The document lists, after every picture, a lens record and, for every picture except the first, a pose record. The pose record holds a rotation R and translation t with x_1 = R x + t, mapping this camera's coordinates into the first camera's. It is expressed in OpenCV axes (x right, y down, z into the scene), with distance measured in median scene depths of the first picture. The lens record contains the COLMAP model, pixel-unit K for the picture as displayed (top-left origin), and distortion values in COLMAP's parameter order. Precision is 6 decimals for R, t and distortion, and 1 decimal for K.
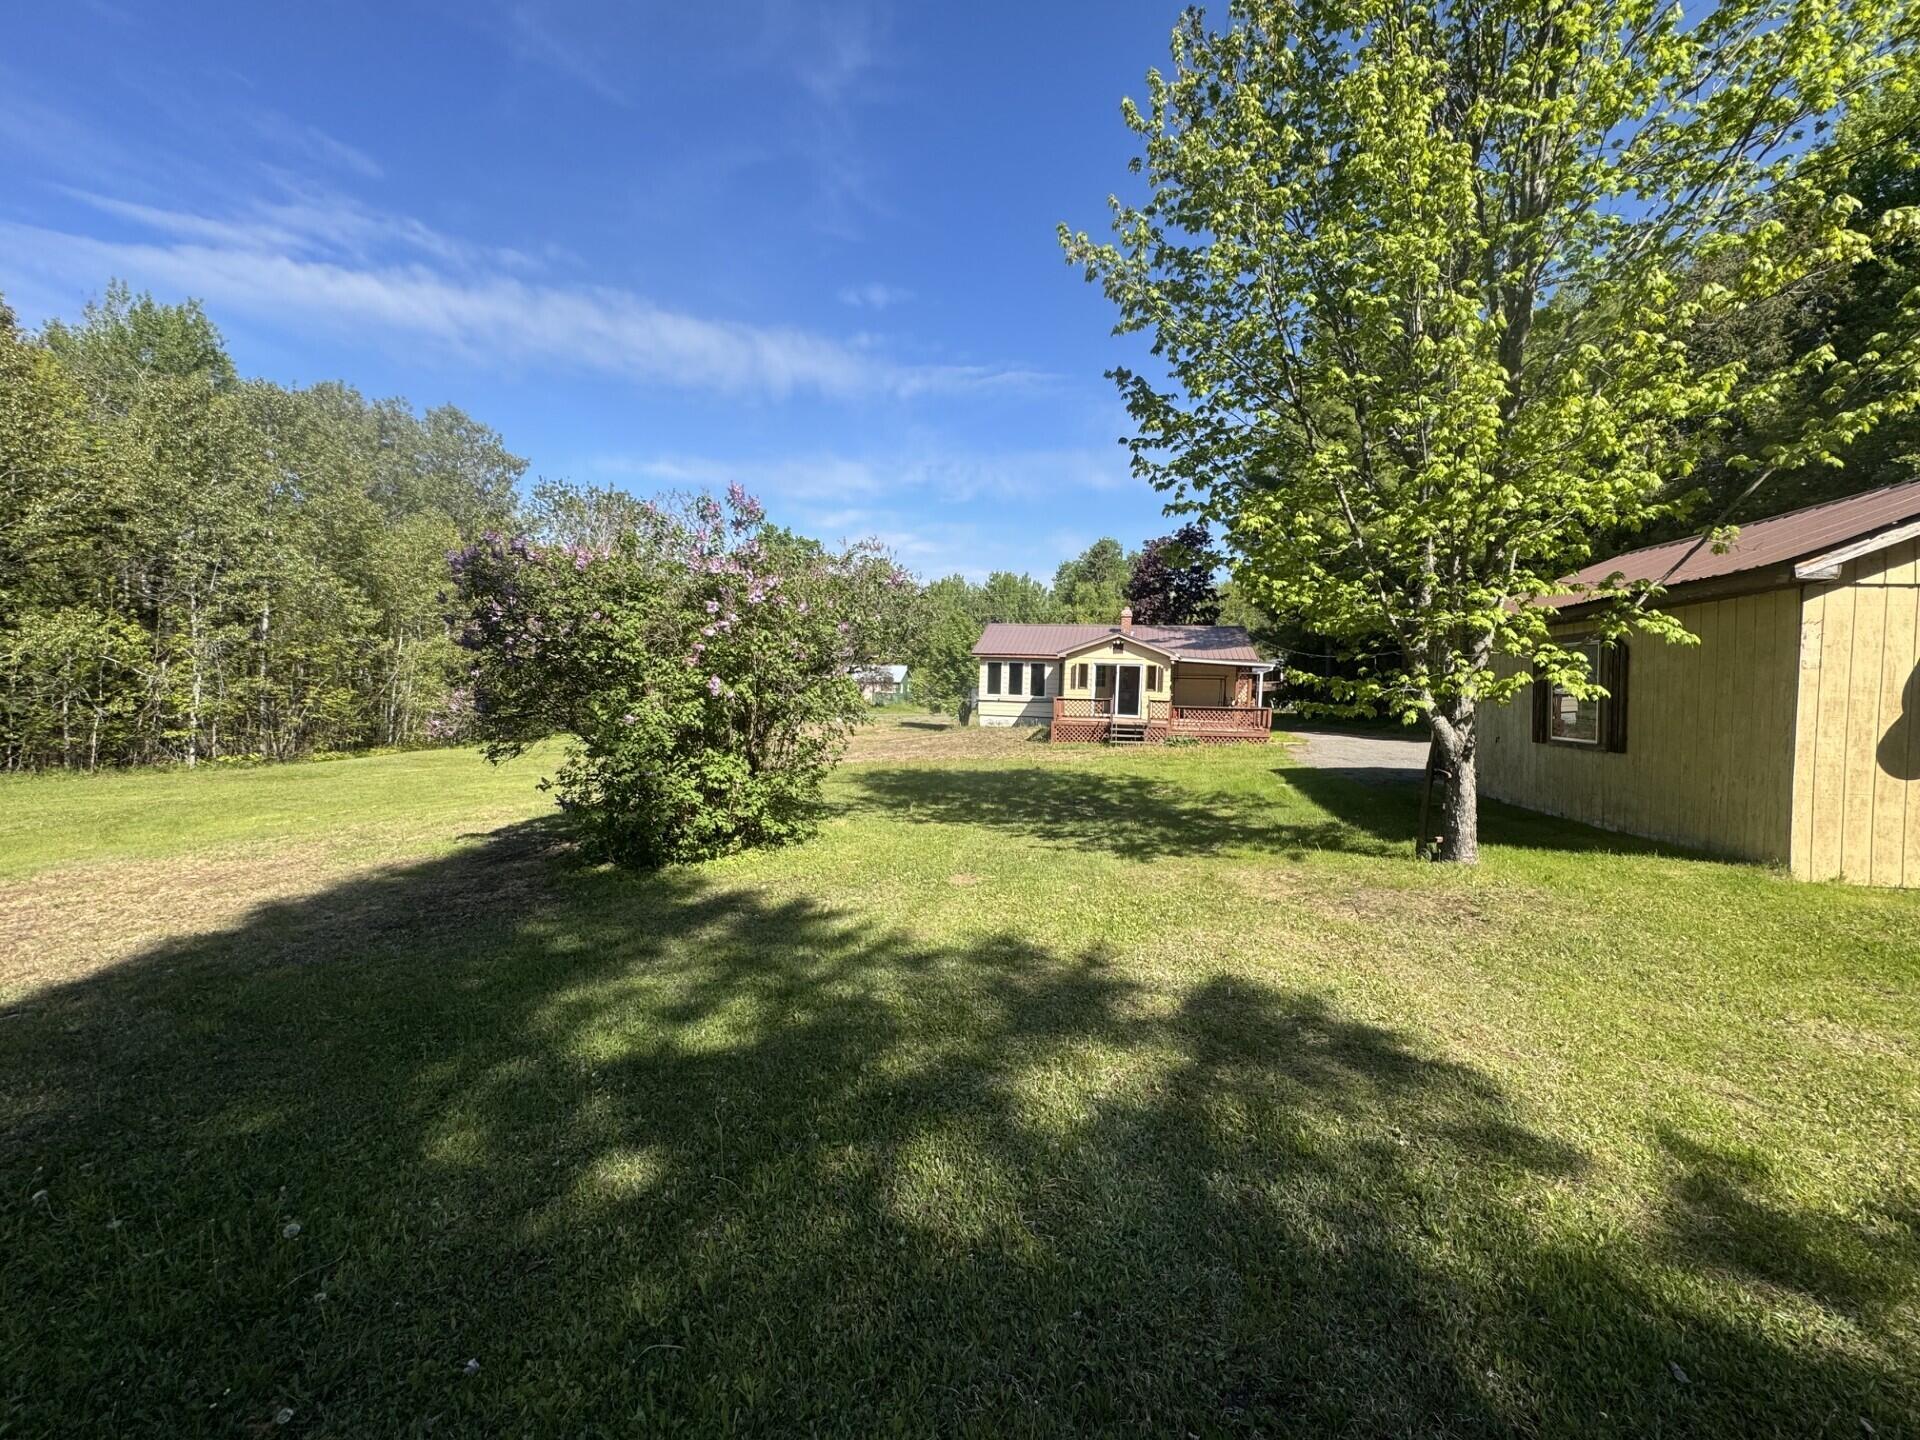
lens RADIAL K [[1360.8, 0, 960.0], [0, 1360.8, 720.0], [0, 0, 1]] dist [0.170852, -0.257875]
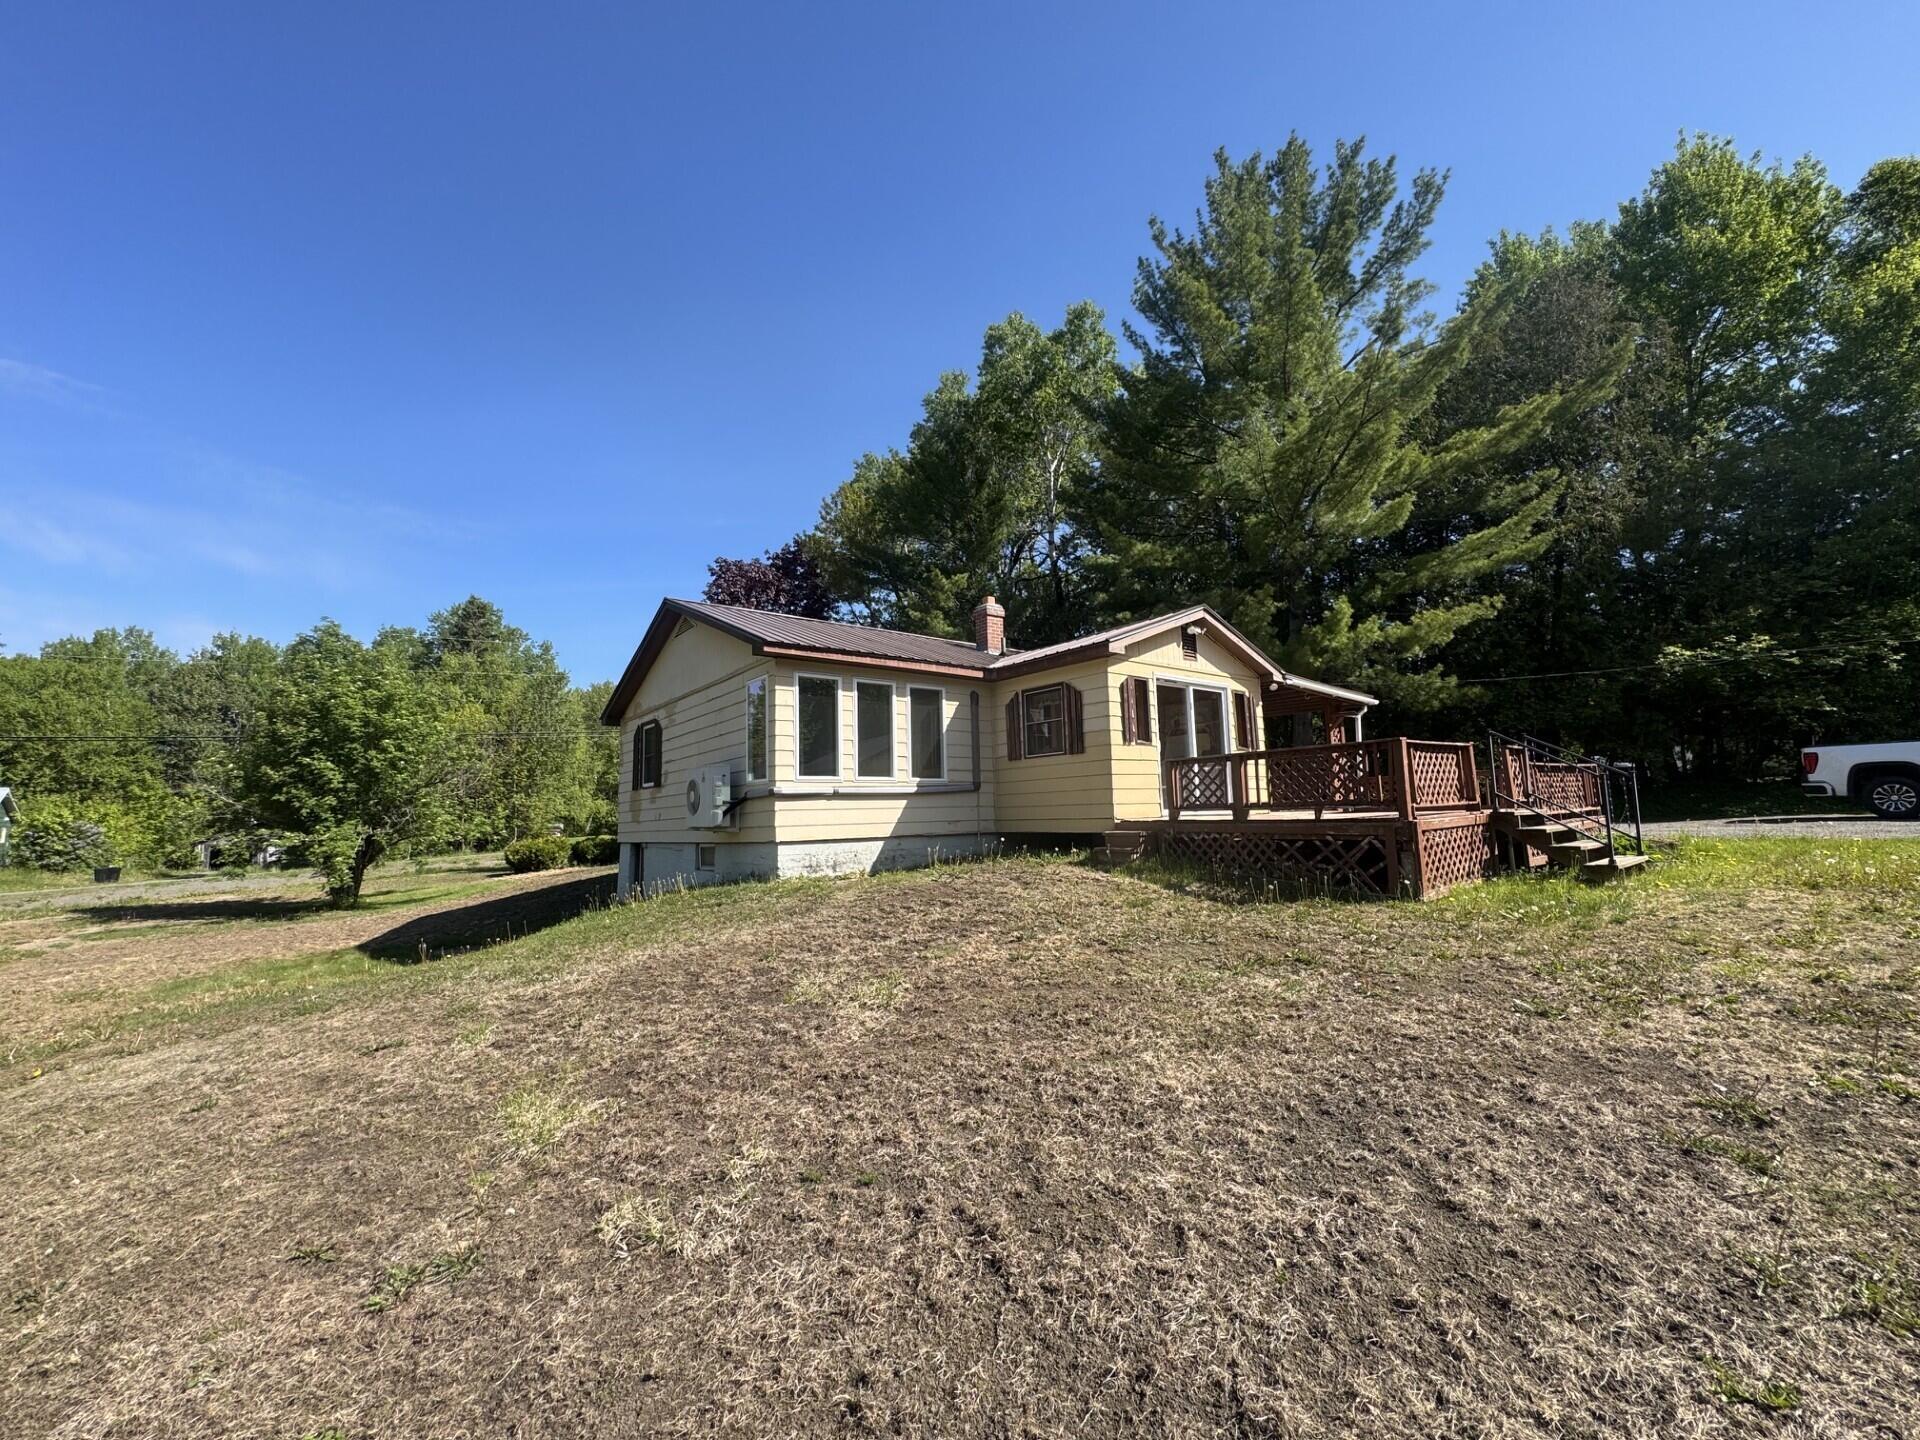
lens RADIAL K [[765.1, 0, 960.0], [0, 765.1, 720.0], [0, 0, 1]] dist [-0.002202, 0.000488]
pose [[0.567351, 0.054187, 0.821691, -0.105115], [0.078817, 0.989678, -0.119686, -0.008029], [-0.819695, 0.132667, 0.557224, 0.876510]]
